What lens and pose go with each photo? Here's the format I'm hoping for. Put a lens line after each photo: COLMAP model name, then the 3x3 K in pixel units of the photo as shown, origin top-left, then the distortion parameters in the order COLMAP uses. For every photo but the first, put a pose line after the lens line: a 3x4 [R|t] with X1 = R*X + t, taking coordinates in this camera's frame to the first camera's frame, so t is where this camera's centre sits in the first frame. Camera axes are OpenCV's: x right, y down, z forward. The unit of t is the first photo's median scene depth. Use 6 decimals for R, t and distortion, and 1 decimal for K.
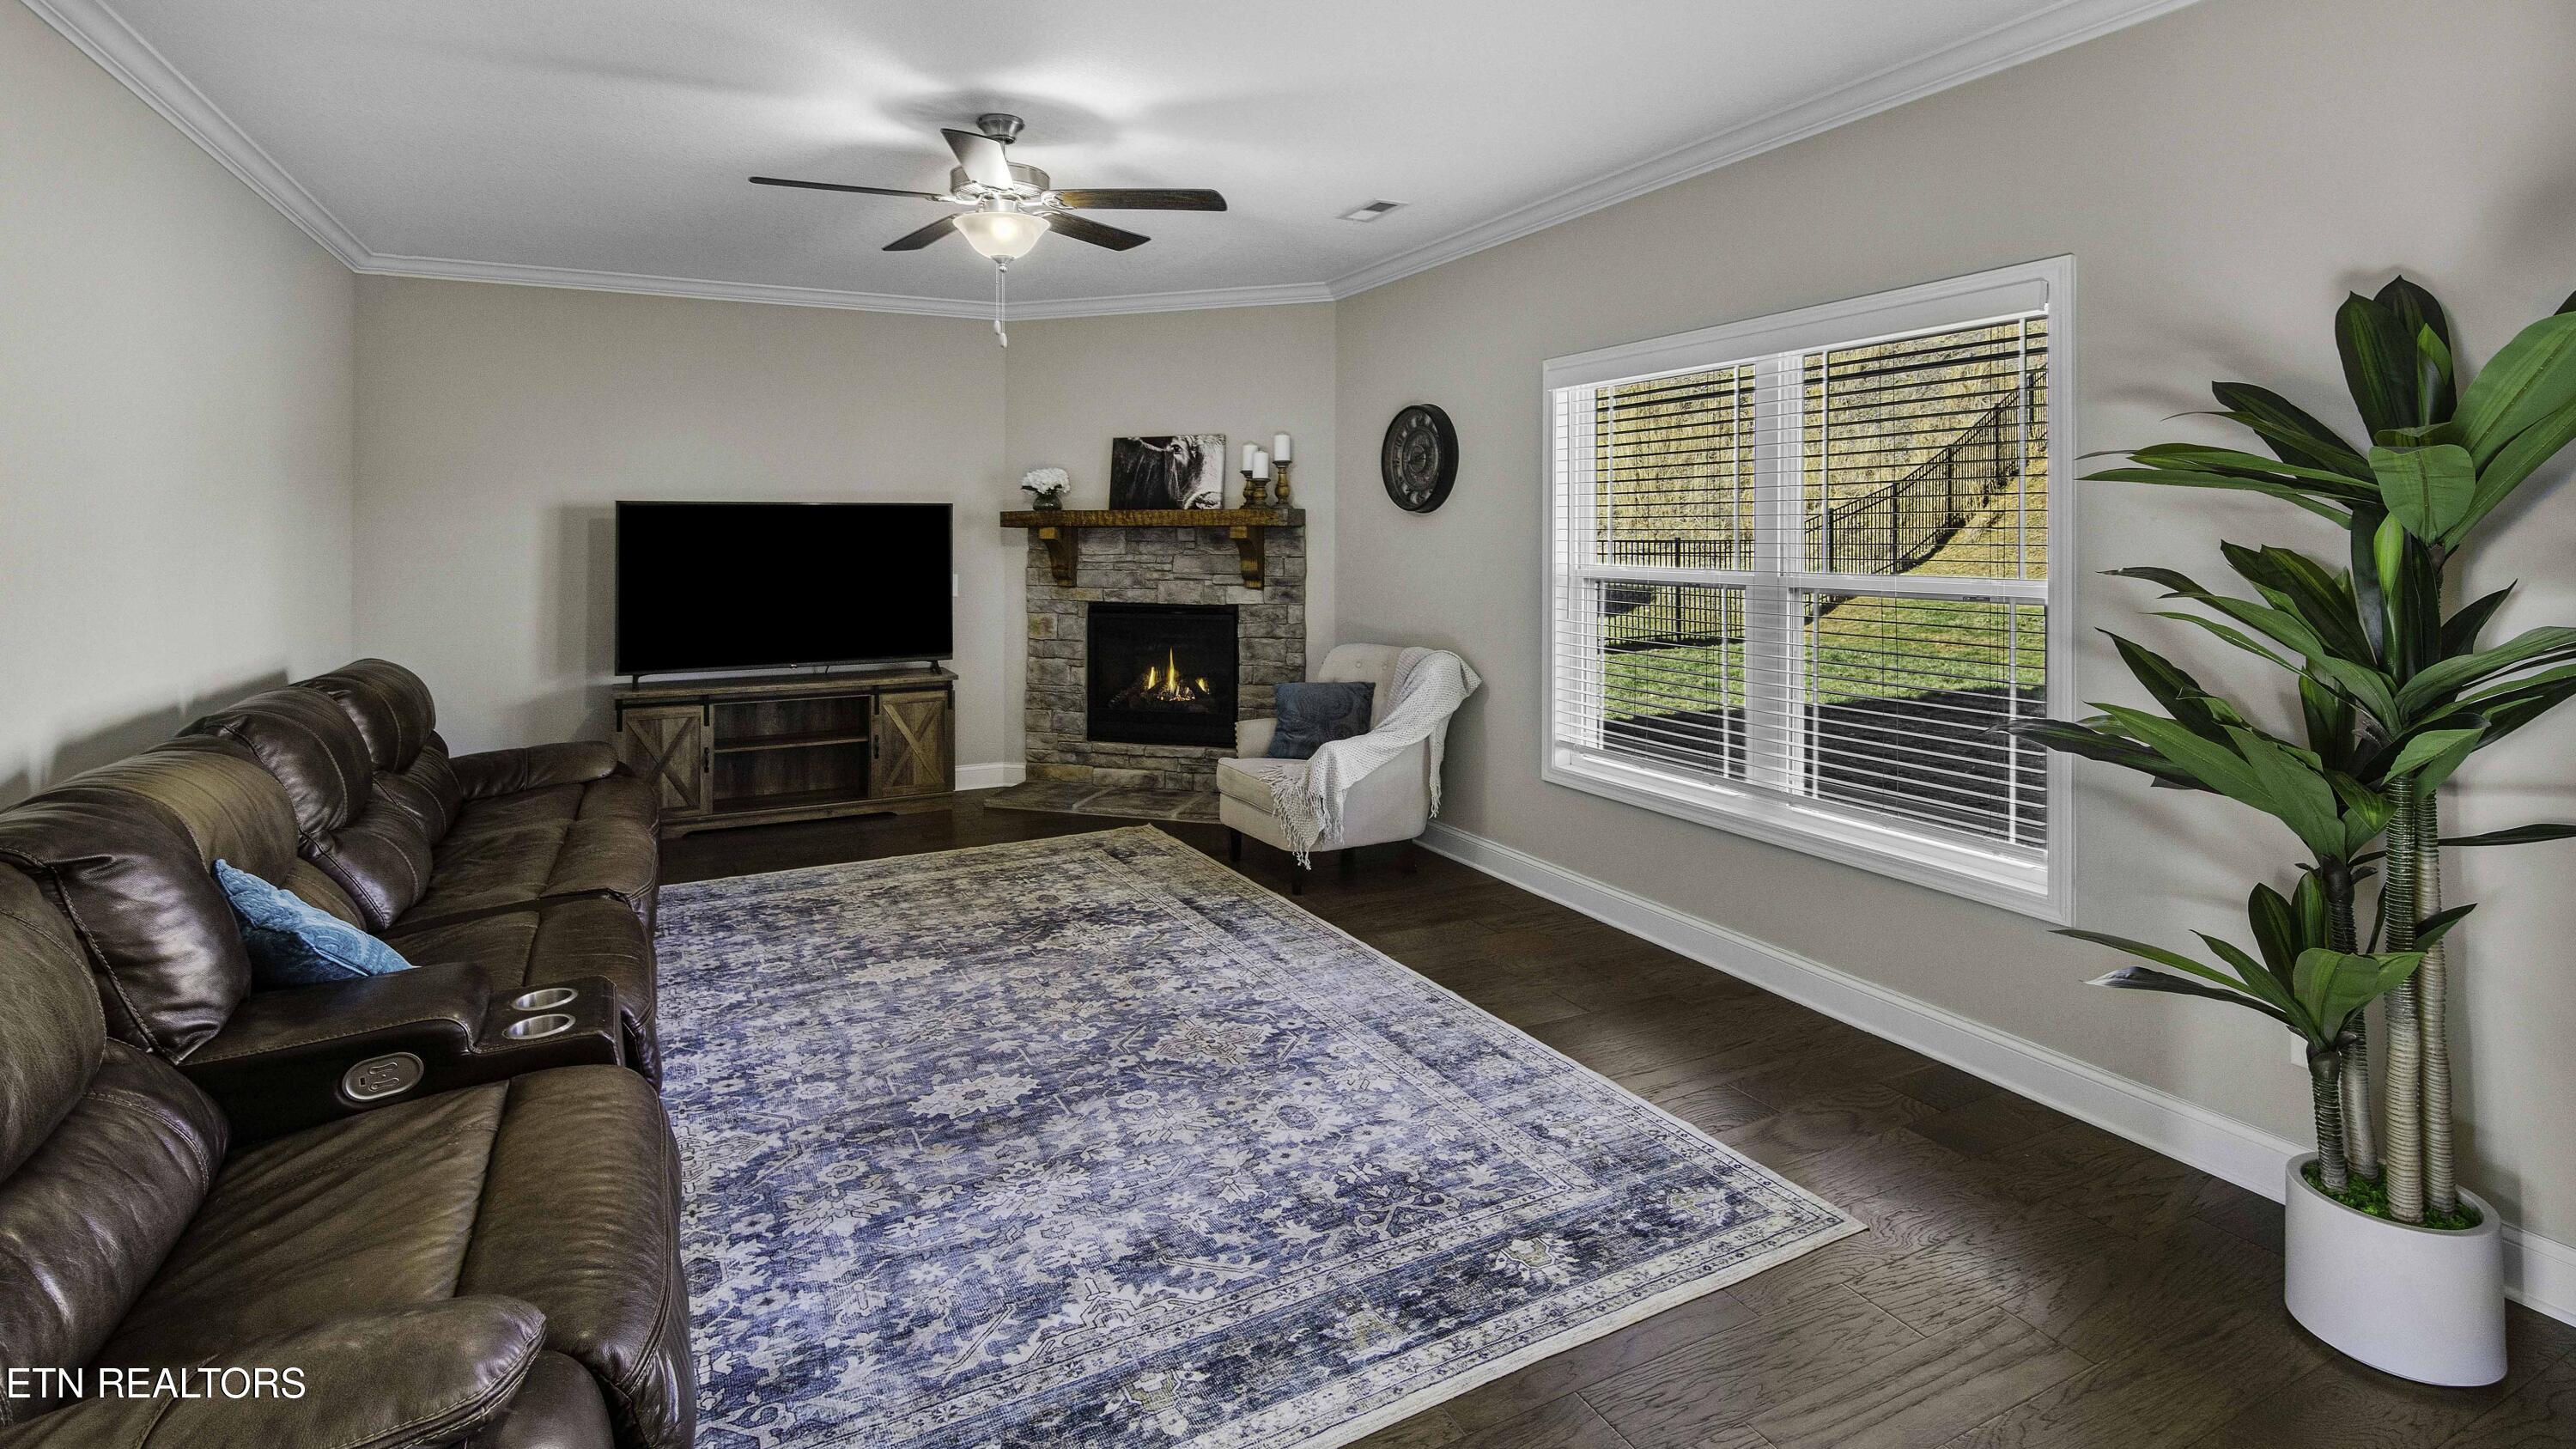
lens RADIAL K [[1256.8, 0, 1282.5], [0, 1256.8, 534.8], [0, 0, 1]] dist [0.012939, -0.001959]
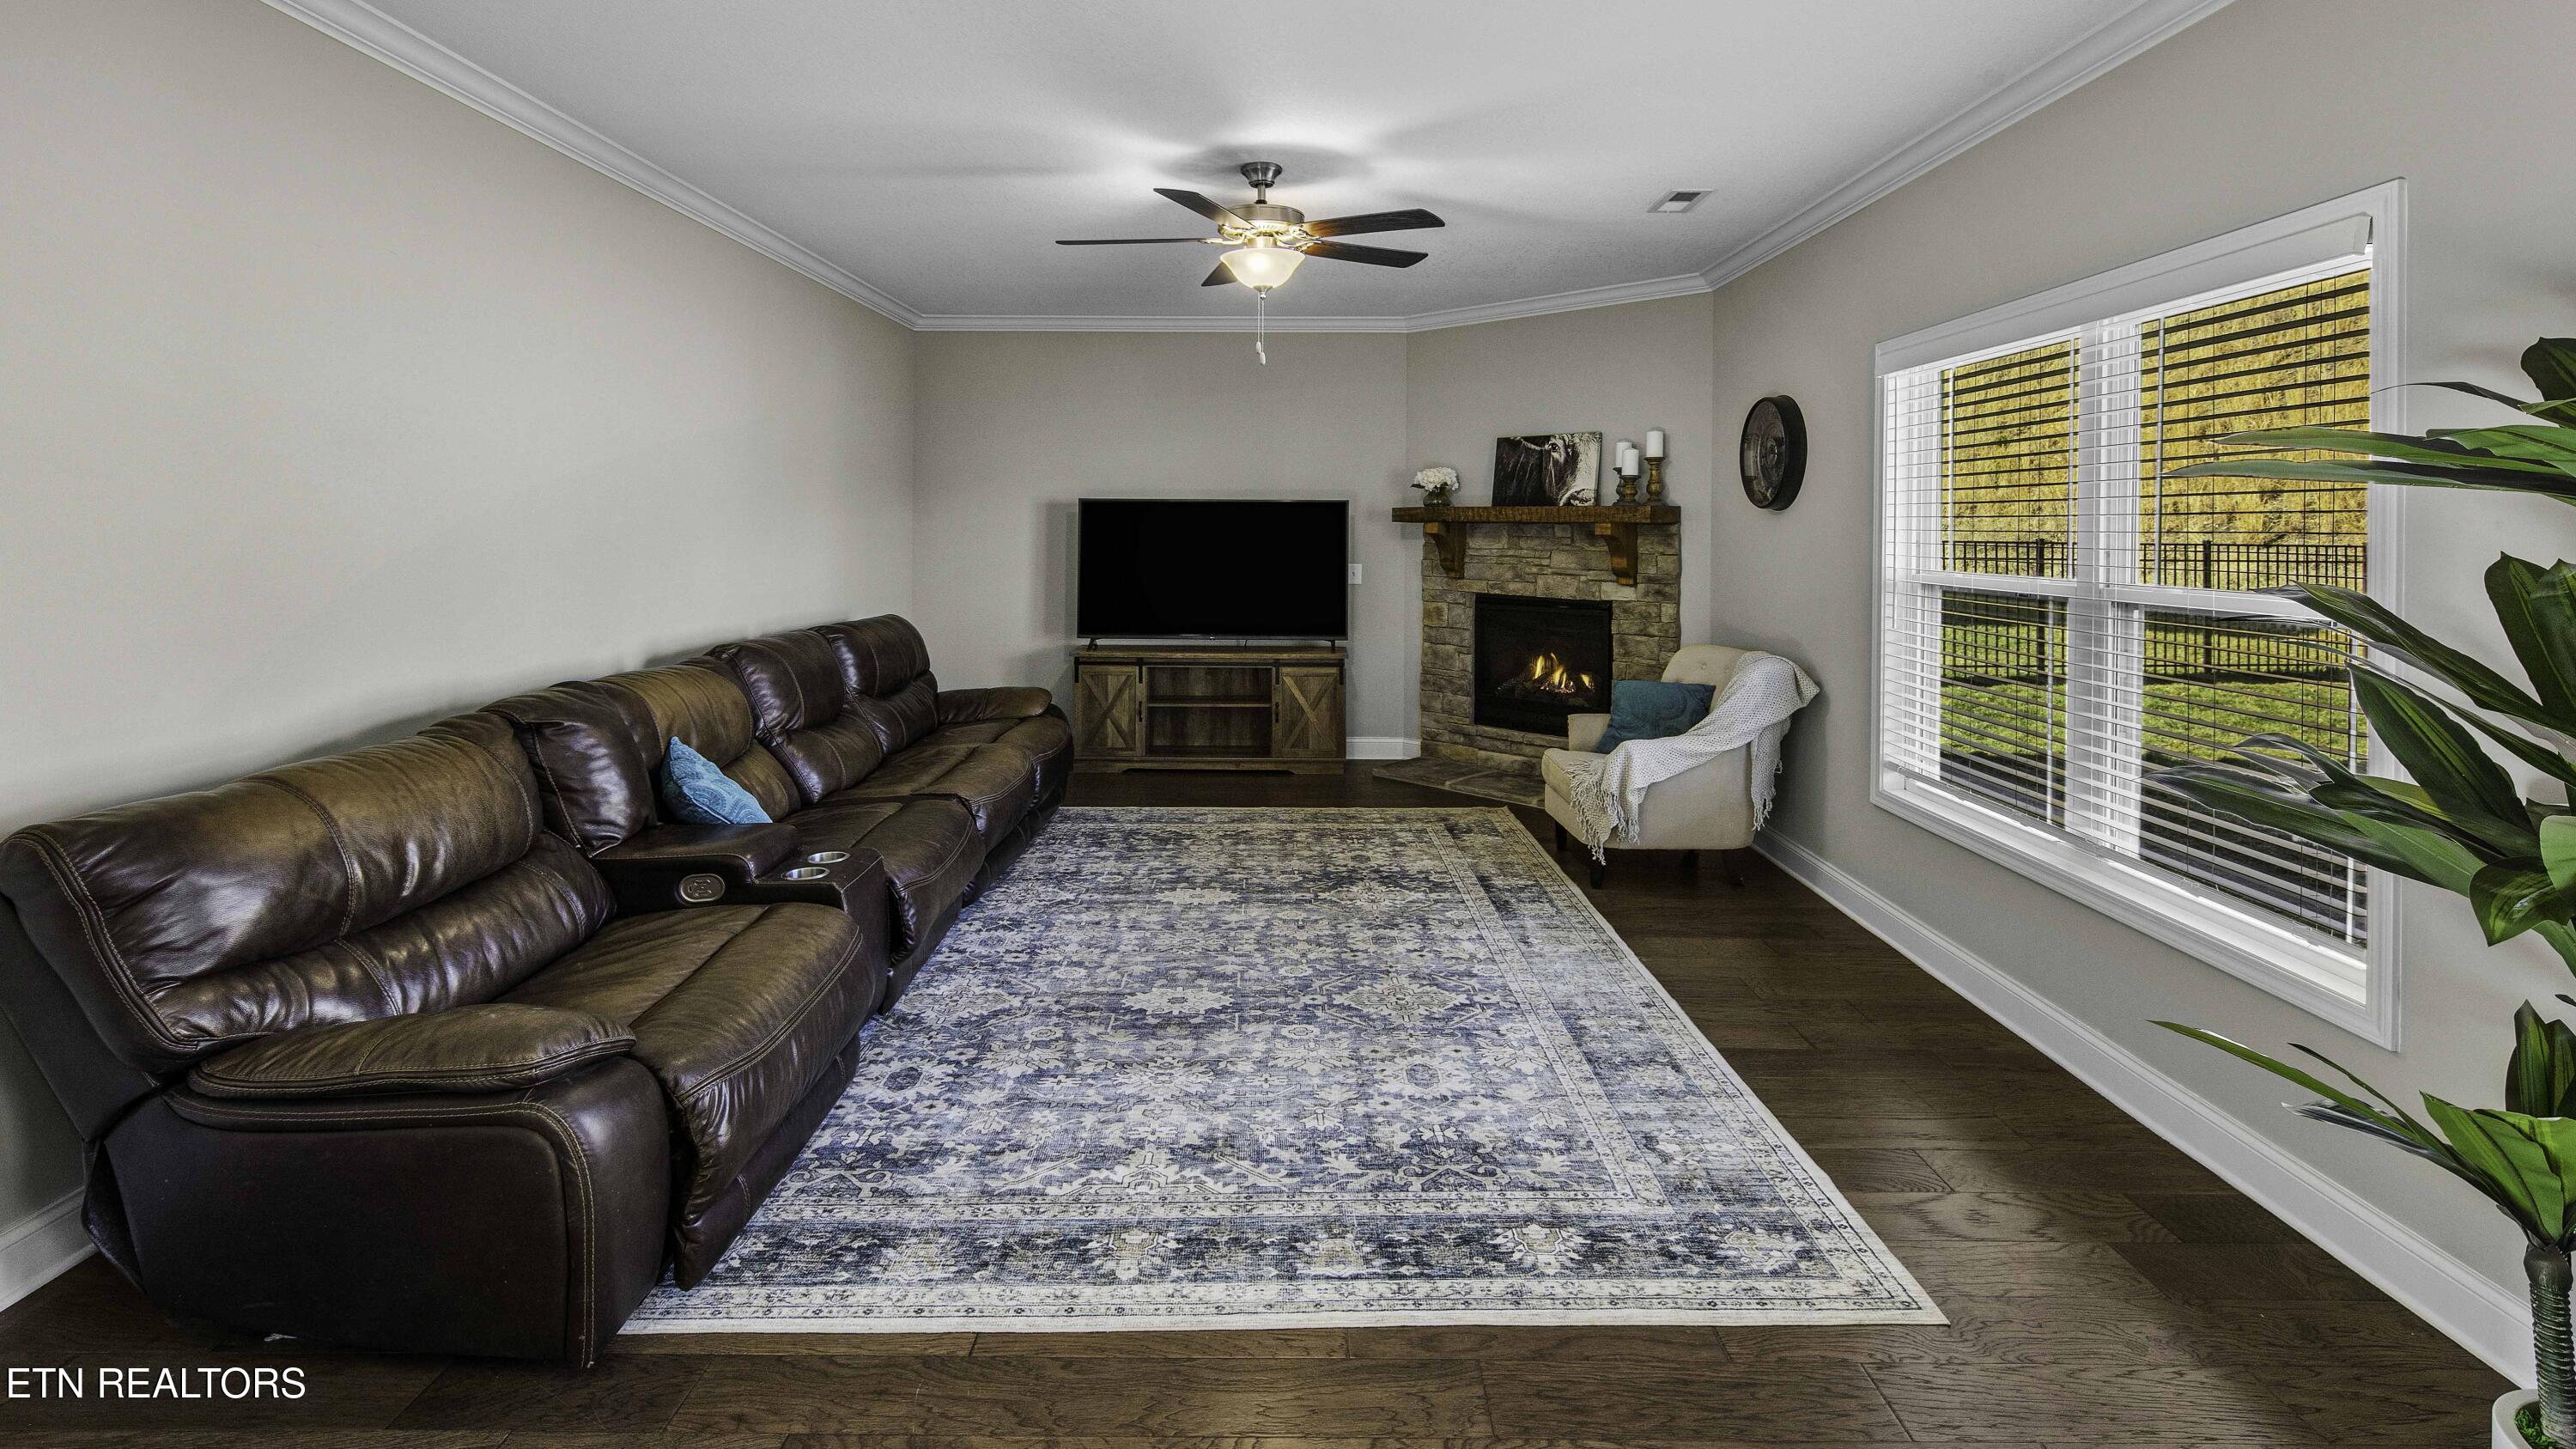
lens RADIAL K [[1256.8, 0, 1357.5], [0, 1256.8, 534.1], [0, 0, 1]] dist [0.012939, -0.001959]
pose [[0.889753, 0.012797, -0.456263, 0.371201], [-0.010849, 0.999917, 0.006889, -0.004051], [0.456314, -0.001179, 0.889818, 0.019159]]
